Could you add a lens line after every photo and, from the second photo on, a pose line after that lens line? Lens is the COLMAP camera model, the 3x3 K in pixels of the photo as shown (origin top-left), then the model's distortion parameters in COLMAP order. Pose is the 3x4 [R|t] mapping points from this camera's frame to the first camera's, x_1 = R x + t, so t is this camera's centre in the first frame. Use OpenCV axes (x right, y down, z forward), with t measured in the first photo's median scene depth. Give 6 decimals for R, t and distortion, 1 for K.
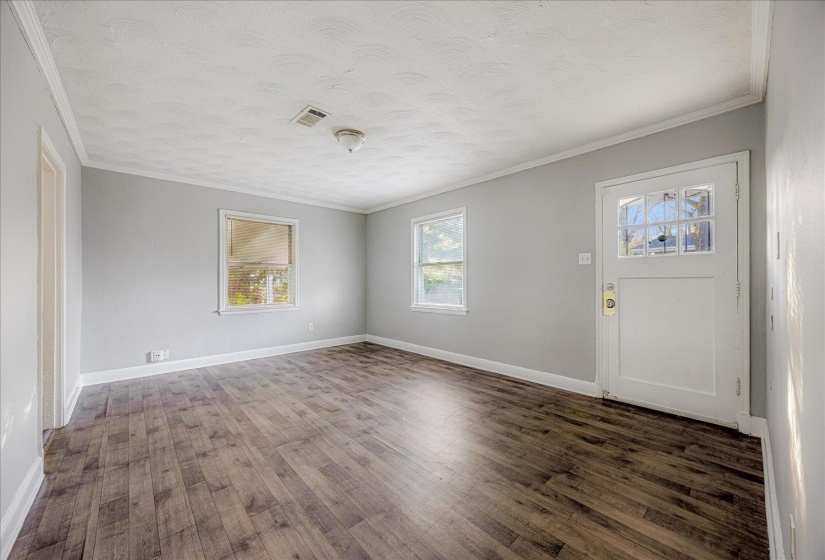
lens RADIAL K [[311.7, 0, 413.1], [0, 311.7, 276.6], [0, 0, 1]] dist [-0.003449, 0.000086]
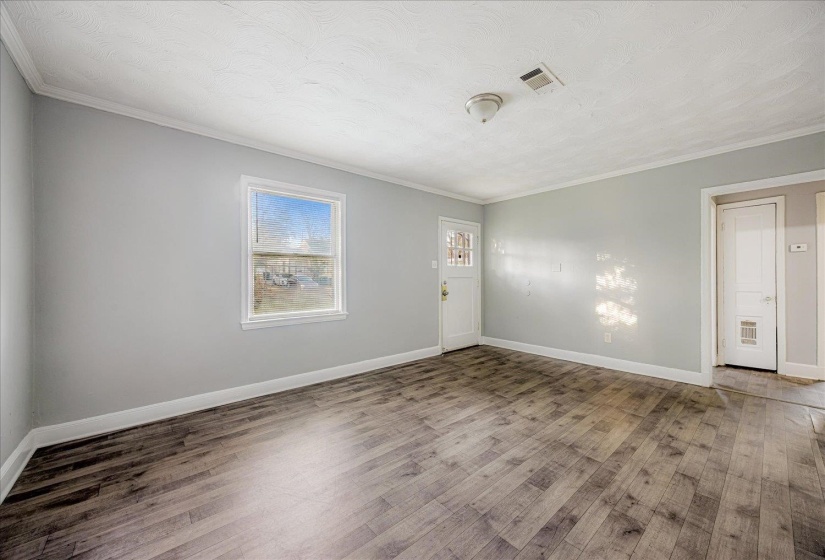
lens RADIAL K [[311.7, 0, 417.1], [0, 311.7, 267.8], [0, 0, 1]] dist [-0.003449, 0.000086]
pose [[0.026113, 0.040527, 0.998837, -0.813565], [-0.007373, 0.999159, -0.040347, 0.018973], [-0.999632, -0.006311, 0.026390, 0.898137]]
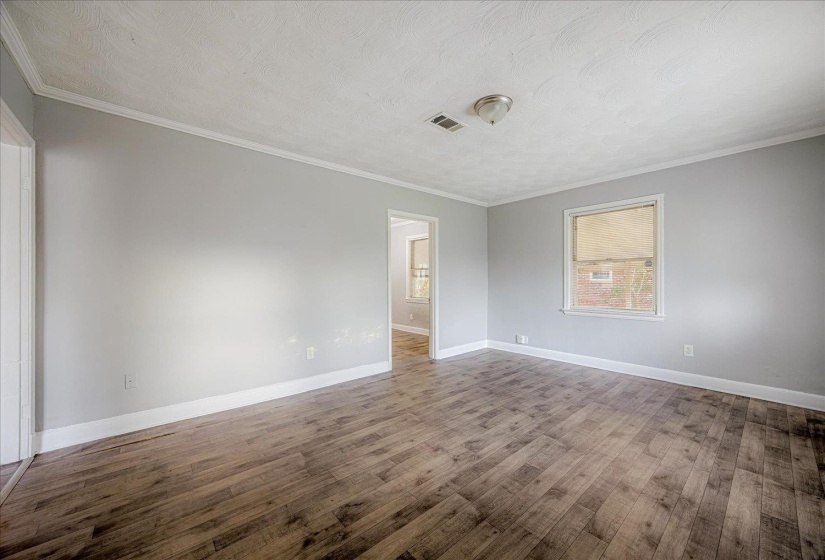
lens RADIAL K [[311.7, 0, 414.7], [0, 311.7, 280.2], [0, 0, 1]] dist [-0.003449, 0.000086]
pose [[-0.035446, -0.001607, -0.999370, 0.487970], [0.013926, 0.999901, -0.002102, 0.010009], [0.999275, -0.013992, -0.035421, 0.638649]]
